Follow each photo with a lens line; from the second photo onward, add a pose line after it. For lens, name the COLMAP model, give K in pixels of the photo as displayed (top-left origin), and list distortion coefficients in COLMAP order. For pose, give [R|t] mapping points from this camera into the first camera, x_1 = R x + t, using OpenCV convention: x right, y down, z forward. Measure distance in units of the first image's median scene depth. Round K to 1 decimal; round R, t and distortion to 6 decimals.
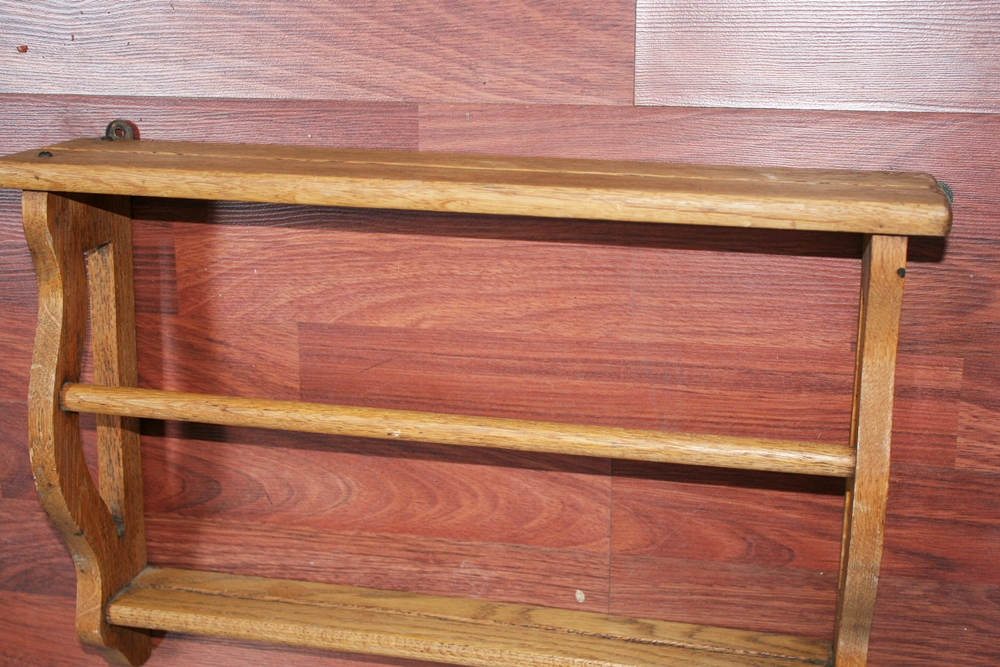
lens RADIAL K [[1498.3, 0, 502.2], [0, 1498.3, 338.0], [0, 0, 1]] dist [-0.046826, 0.000000]
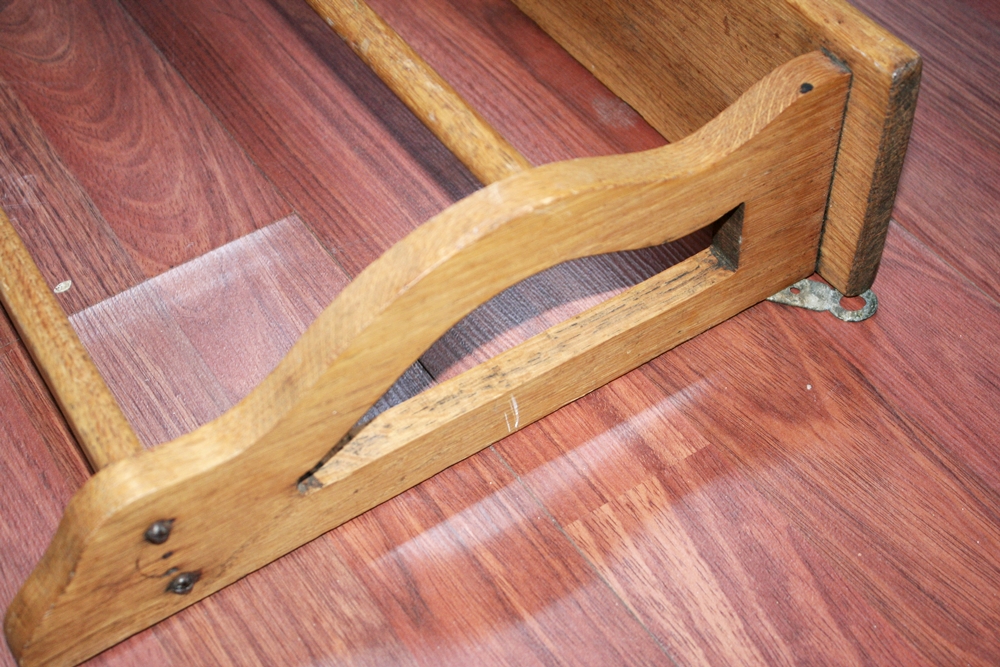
lens RADIAL K [[1498.3, 0, 505.7], [0, 1498.3, 332.1], [0, 0, 1]] dist [-0.046826, 0.000000]
pose [[0.547022, 0.736428, -0.398045, 0.447249], [-0.788028, 0.292569, -0.541679, 0.390171], [-0.282452, 0.609981, 0.740367, 0.474056]]
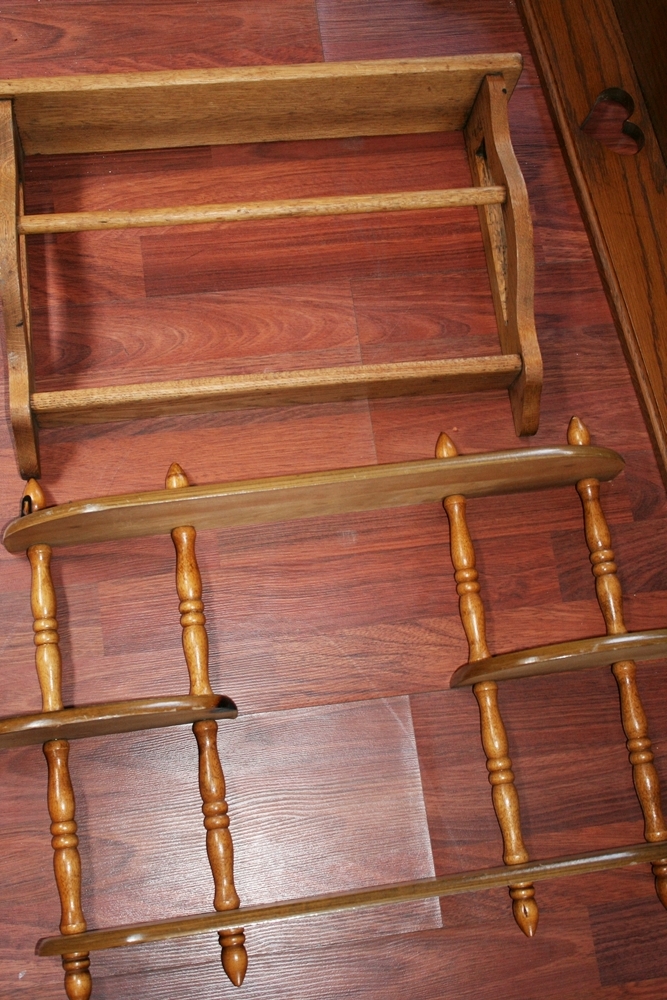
lens RADIAL K [[1344.1, 0, 330.6], [0, 1344.1, 499.7], [0, 0, 1]] dist [-0.091212, 0.000000]
pose [[0.941346, -0.043797, 0.334589, -0.437211], [0.207105, 0.857811, -0.470391, 0.944120], [-0.266412, 0.512096, 0.816567, -0.058641]]
